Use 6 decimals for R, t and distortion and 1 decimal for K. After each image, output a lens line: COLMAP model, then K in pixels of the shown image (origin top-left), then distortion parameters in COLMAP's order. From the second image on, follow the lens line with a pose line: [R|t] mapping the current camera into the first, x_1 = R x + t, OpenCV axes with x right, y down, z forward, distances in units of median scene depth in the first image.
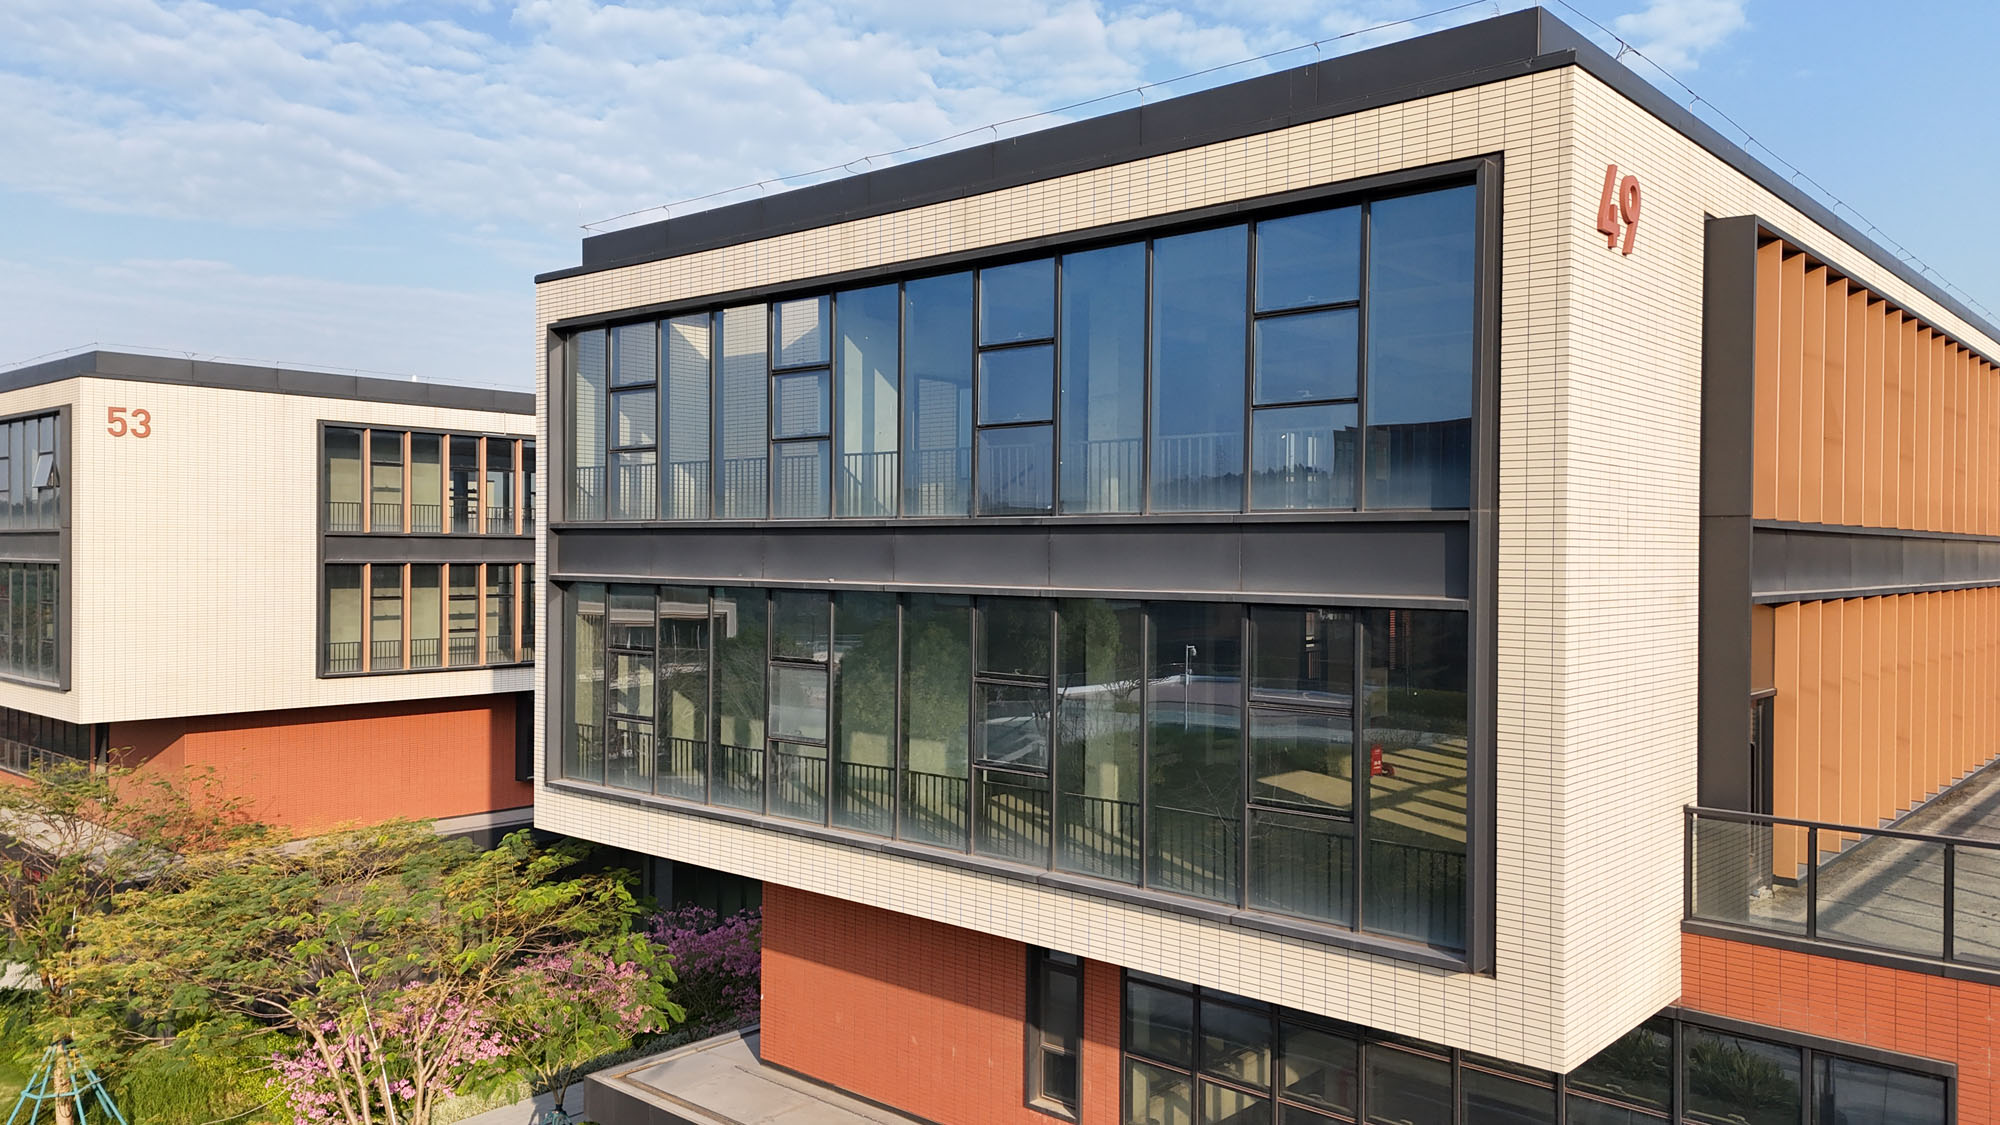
lens RADIAL K [[1501.8, 0, 1000.0], [0, 1501.8, 562.5], [0, 0, 1]] dist [0.152076, -0.153456]
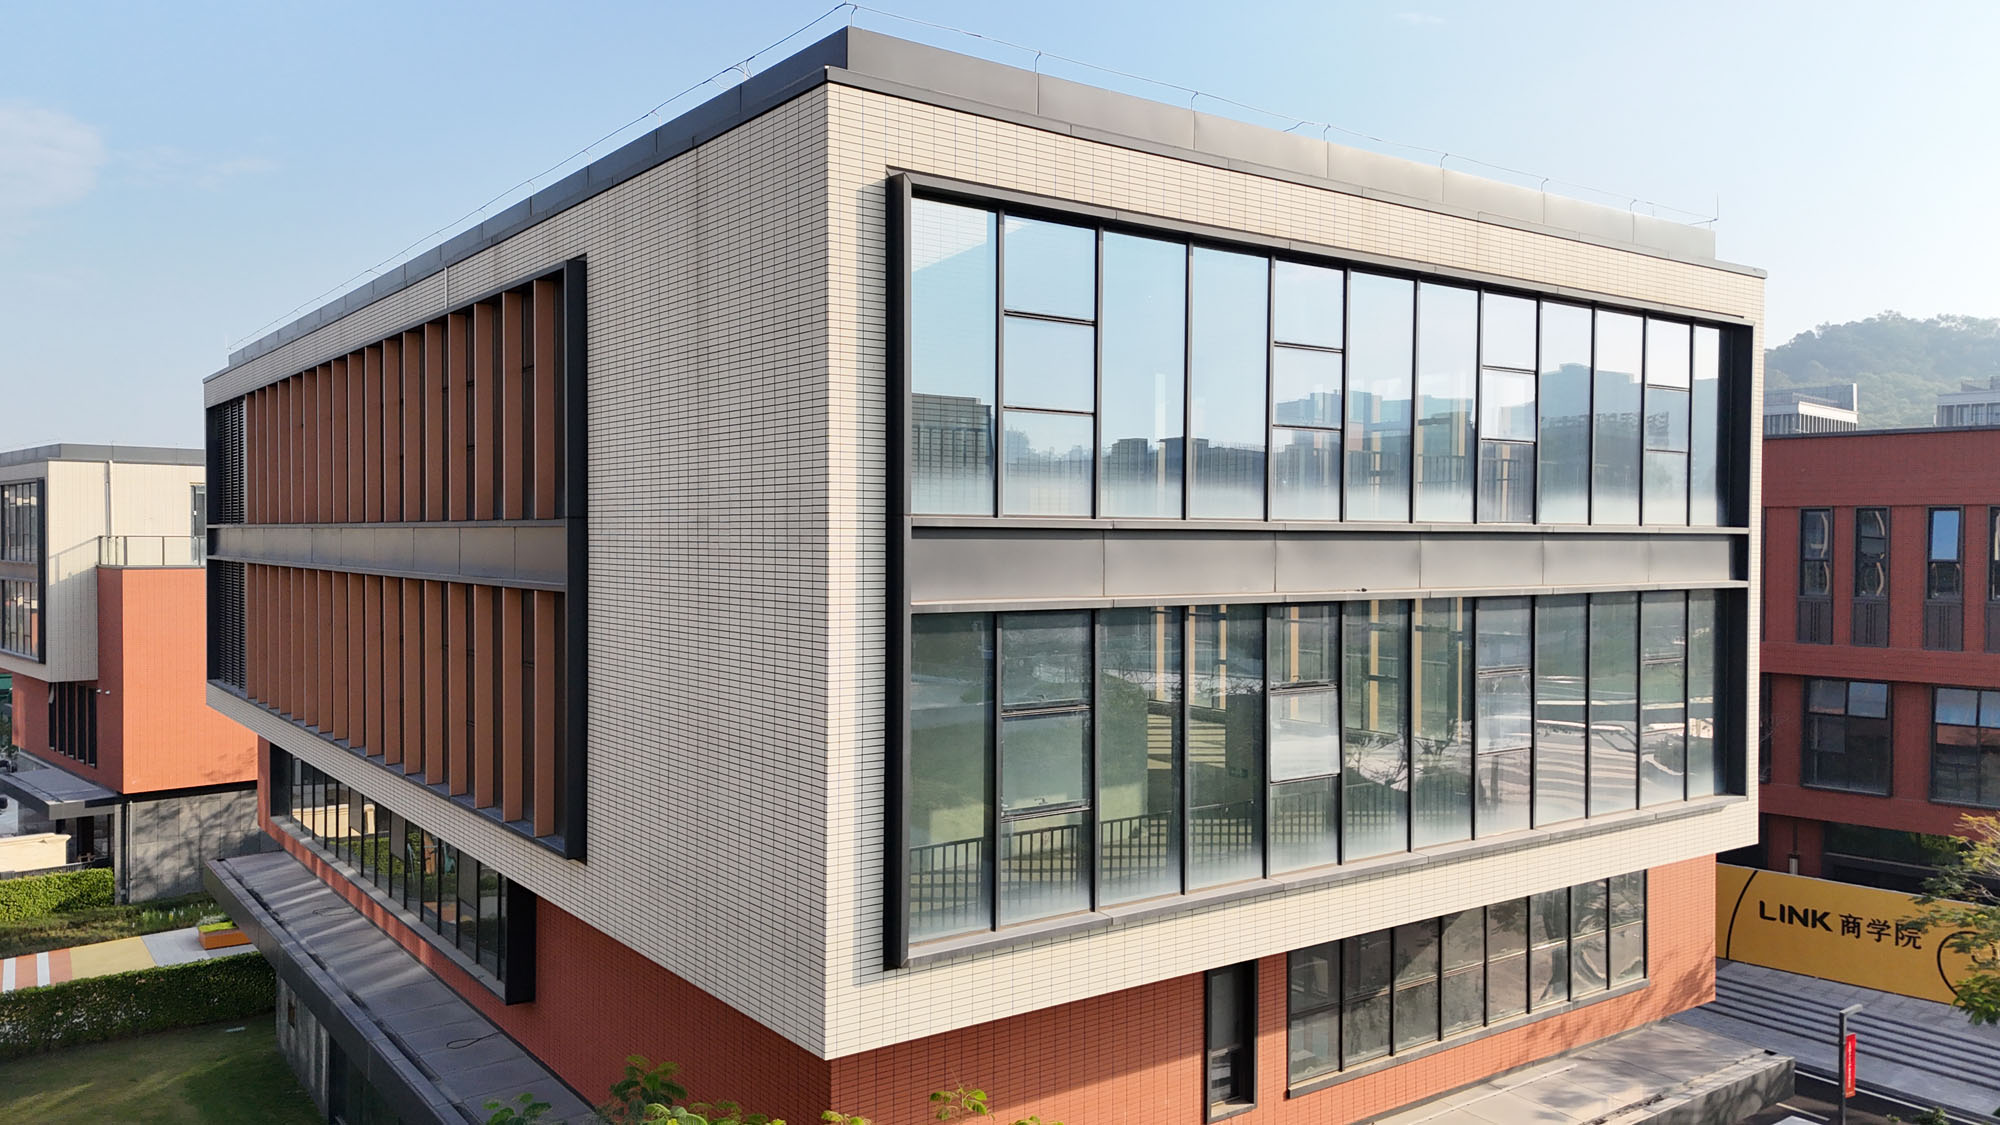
lens RADIAL K [[1501.8, 0, 1000.0], [0, 1501.8, 562.5], [0, 0, 1]] dist [0.152076, -0.153456]
pose [[0.246215, -0.026815, 0.968844, -0.967620], [-0.001727, 0.999603, 0.028105, -0.031767], [-0.969214, -0.008593, 0.246071, 0.919282]]
